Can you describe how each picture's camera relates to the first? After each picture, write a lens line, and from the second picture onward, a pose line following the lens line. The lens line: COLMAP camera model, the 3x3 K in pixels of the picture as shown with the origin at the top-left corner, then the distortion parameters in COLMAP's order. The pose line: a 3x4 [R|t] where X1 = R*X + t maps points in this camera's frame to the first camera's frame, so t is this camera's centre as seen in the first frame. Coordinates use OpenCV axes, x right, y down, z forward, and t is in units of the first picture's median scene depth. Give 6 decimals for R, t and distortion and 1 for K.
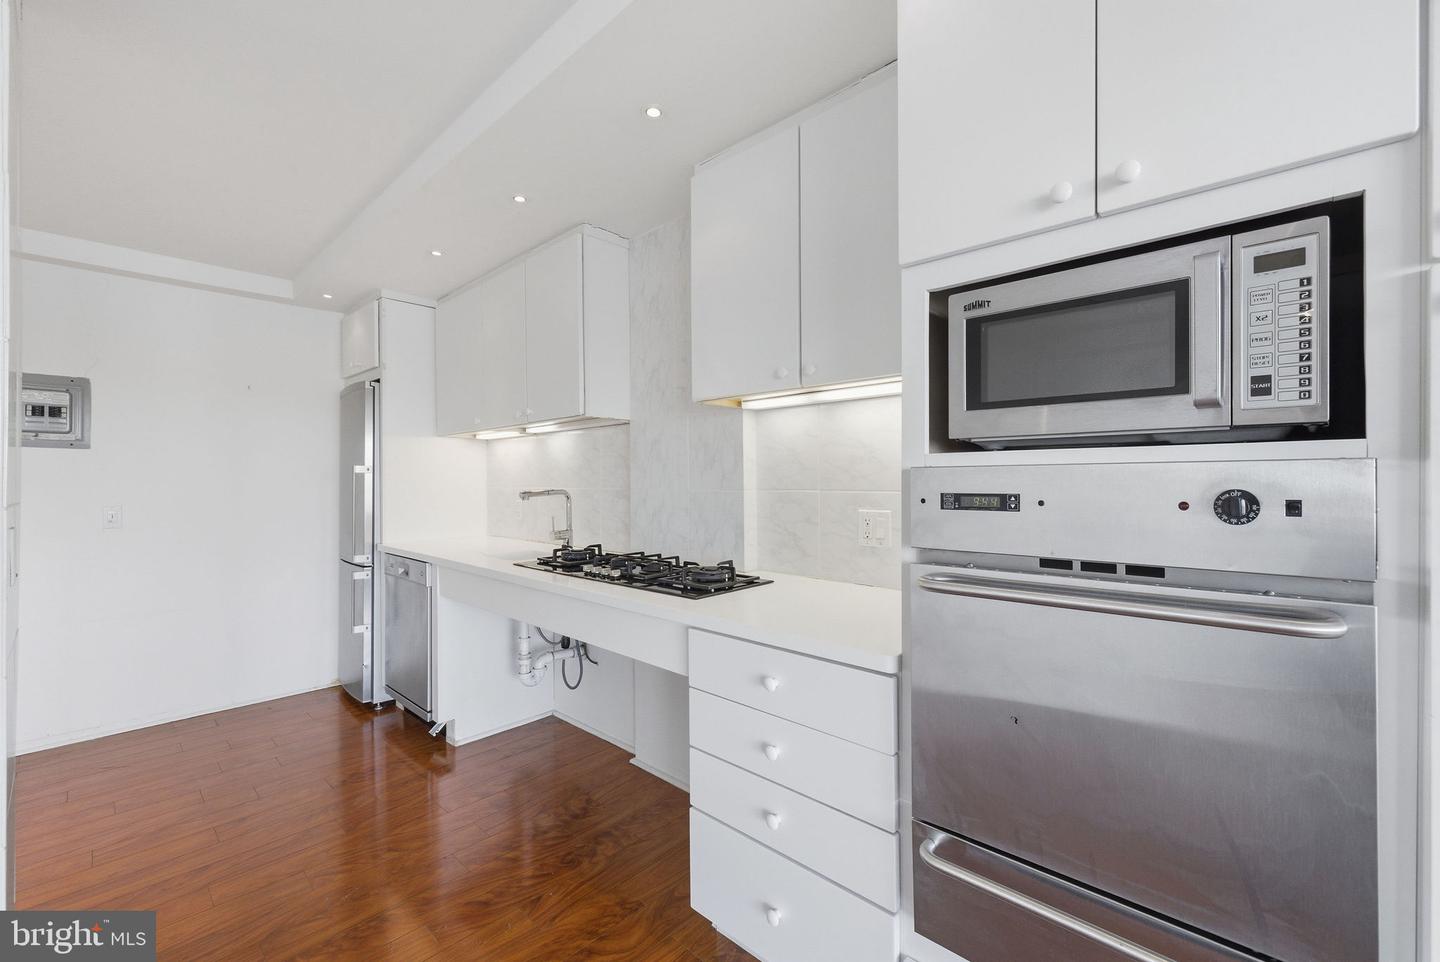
lens RADIAL K [[603.3, 0, 724.5], [0, 603.3, 479.7], [0, 0, 1]] dist [0.007353, -0.001766]
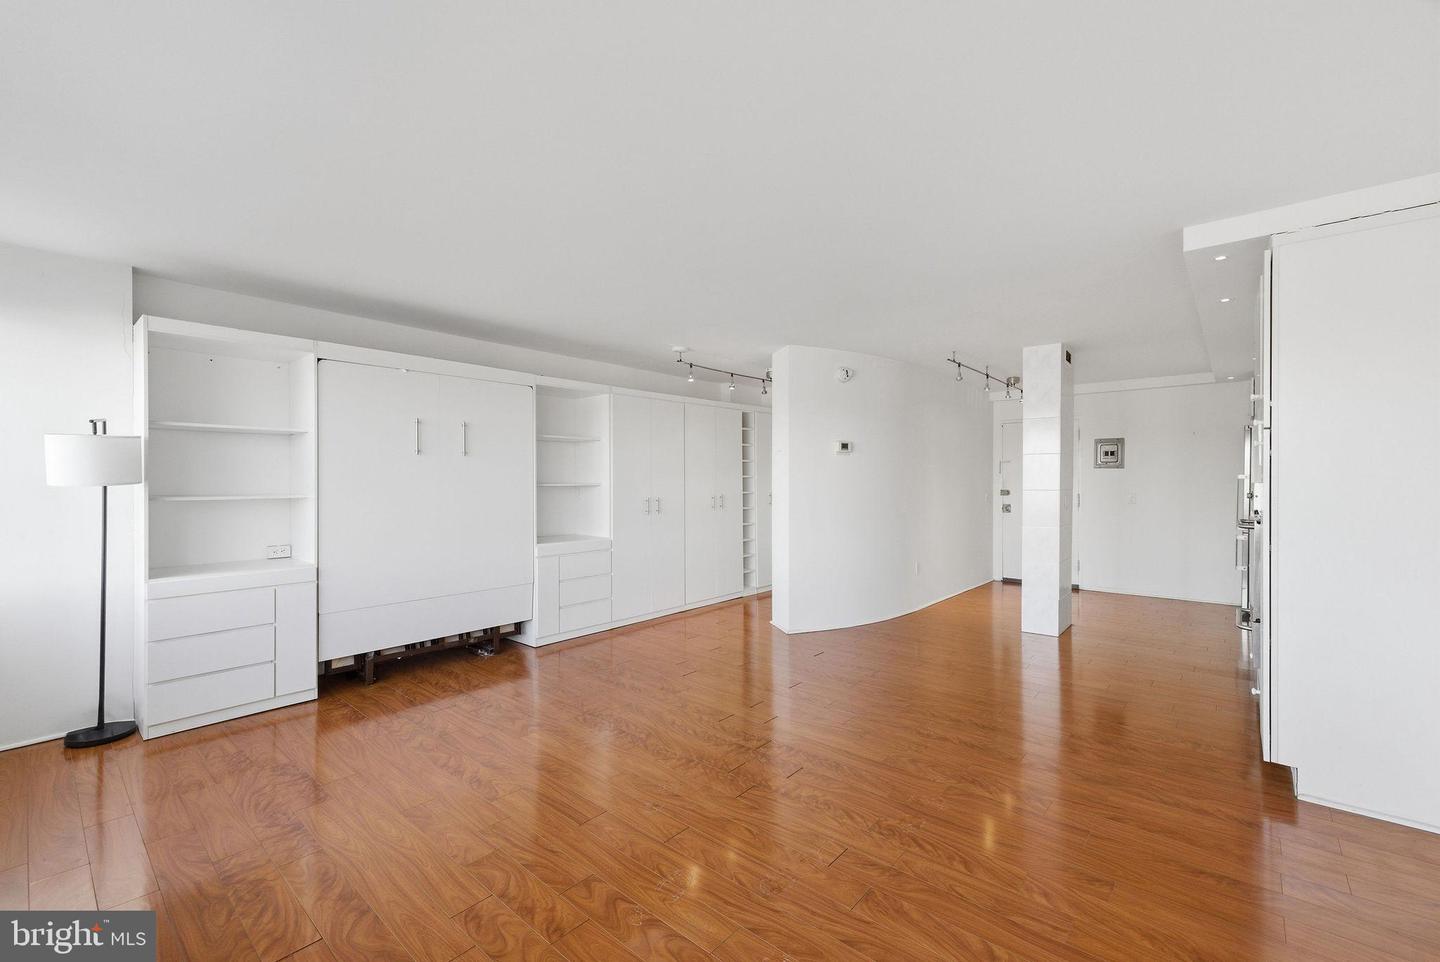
lens RADIAL K [[603.3, 0, 719.0], [0, 603.3, 482.6], [0, 0, 1]] dist [0.007353, -0.001766]
pose [[0.047160, 0.009600, -0.998841, 1.410560], [0.000381, 0.999954, 0.009629, -0.023168], [0.998887, -0.000834, 0.047155, -0.774179]]
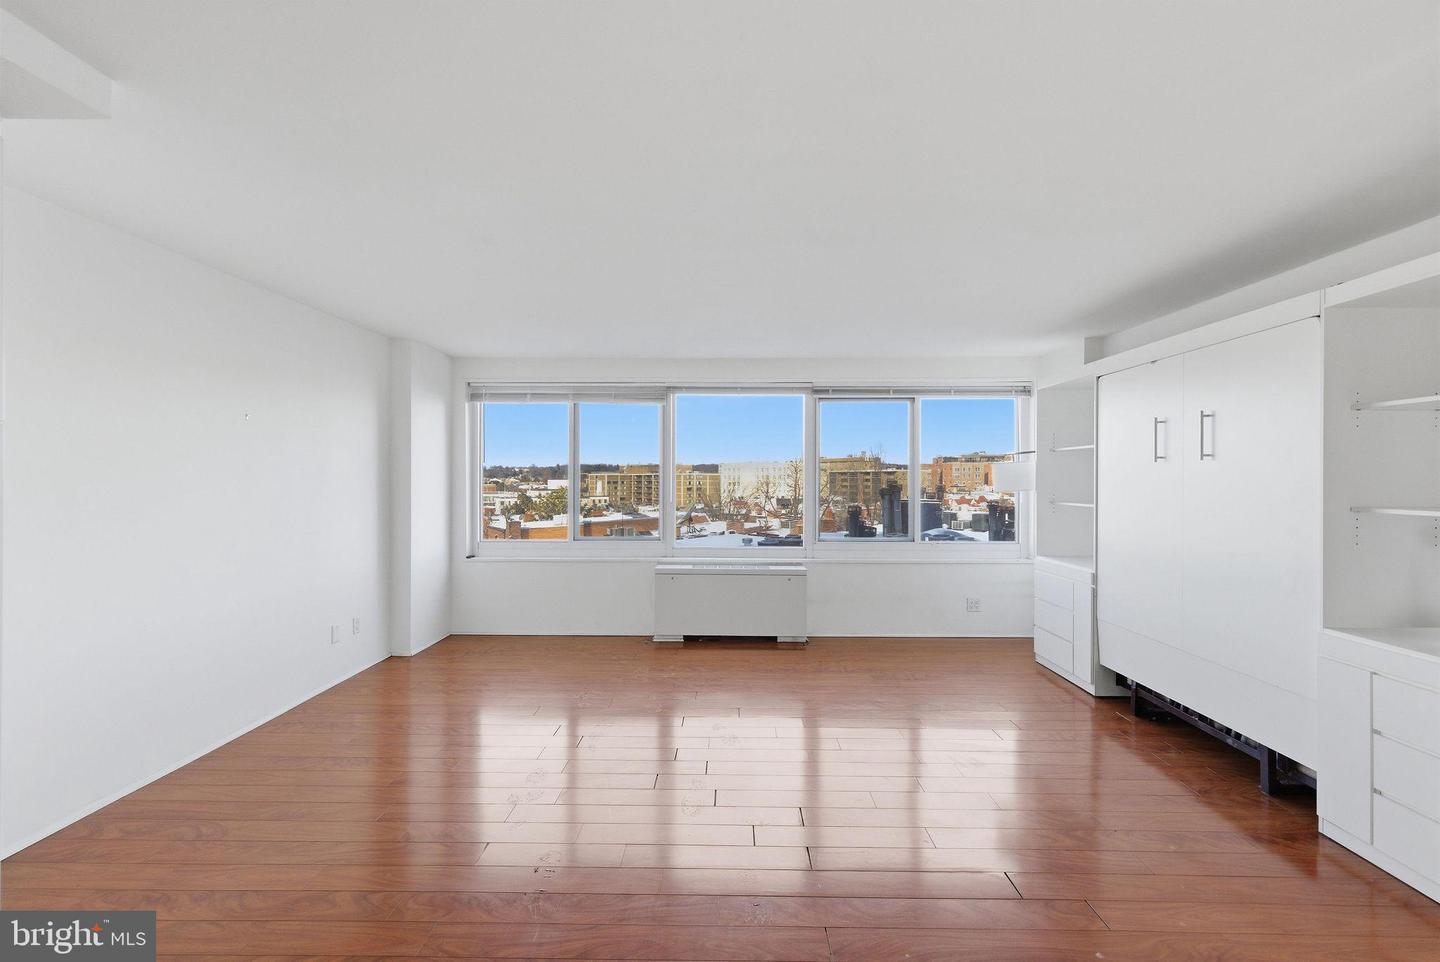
lens RADIAL K [[603.3, 0, 724.0], [0, 603.3, 484.6], [0, 0, 1]] dist [0.007353, -0.001766]
pose [[-0.679664, -0.002654, 0.733519, -0.549295], [0.000559, 0.999991, 0.004136, -0.040854], [-0.733524, 0.003221, -0.679656, 0.077490]]
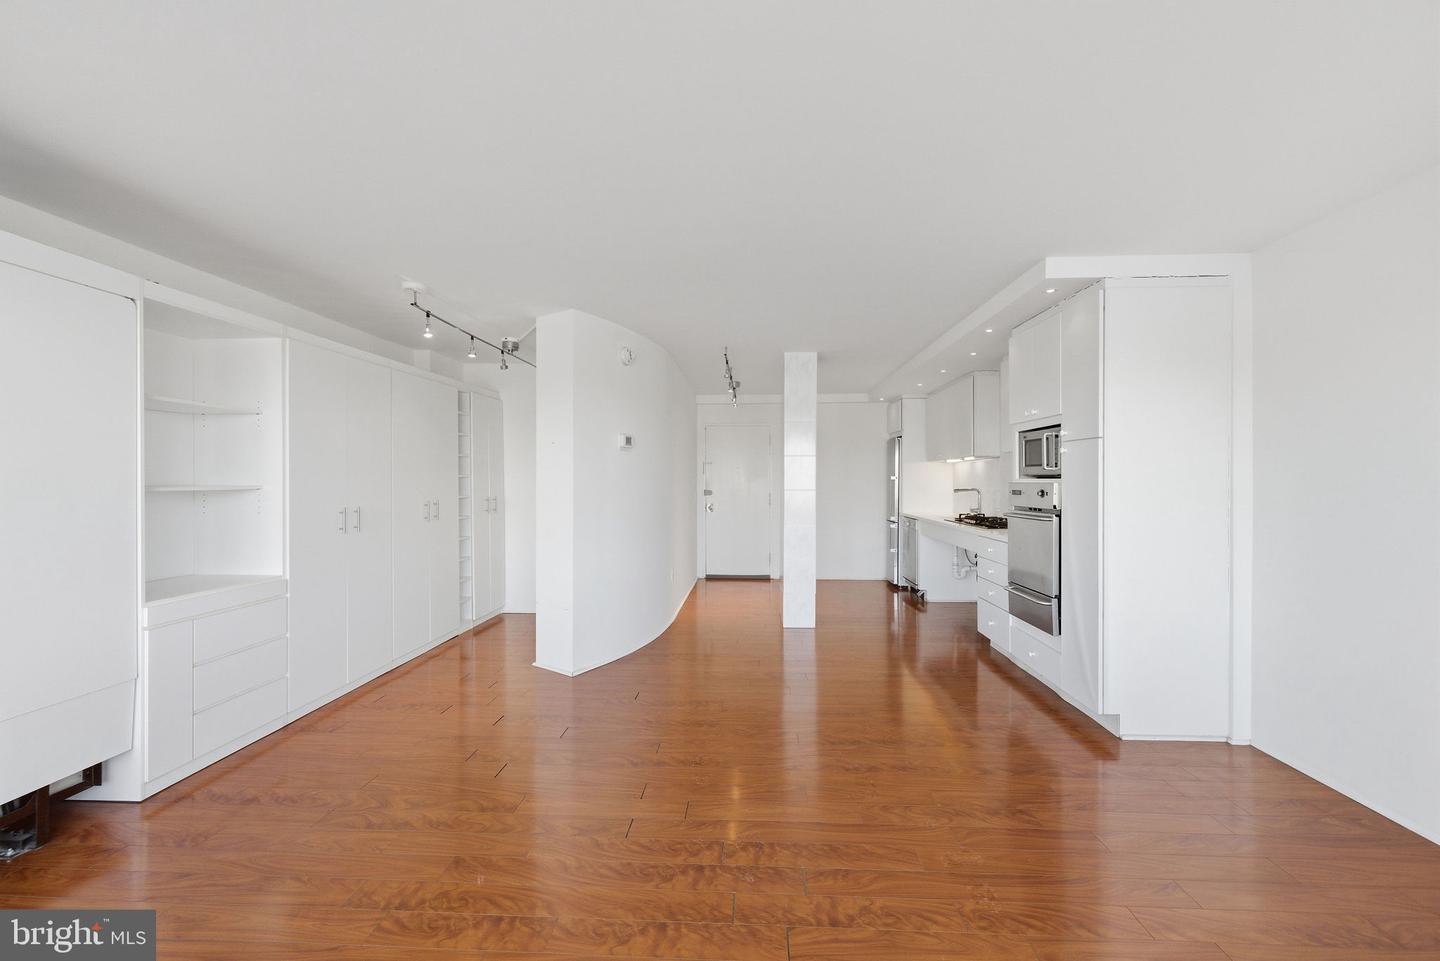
lens RADIAL K [[603.3, 0, 726.9], [0, 603.3, 479.1], [0, 0, 1]] dist [0.007353, -0.001766]
pose [[0.652952, 0.003470, -0.757391, 0.876729], [-0.003283, 0.999993, 0.001752, -0.019306], [0.757392, 0.001343, 0.652959, -1.176499]]
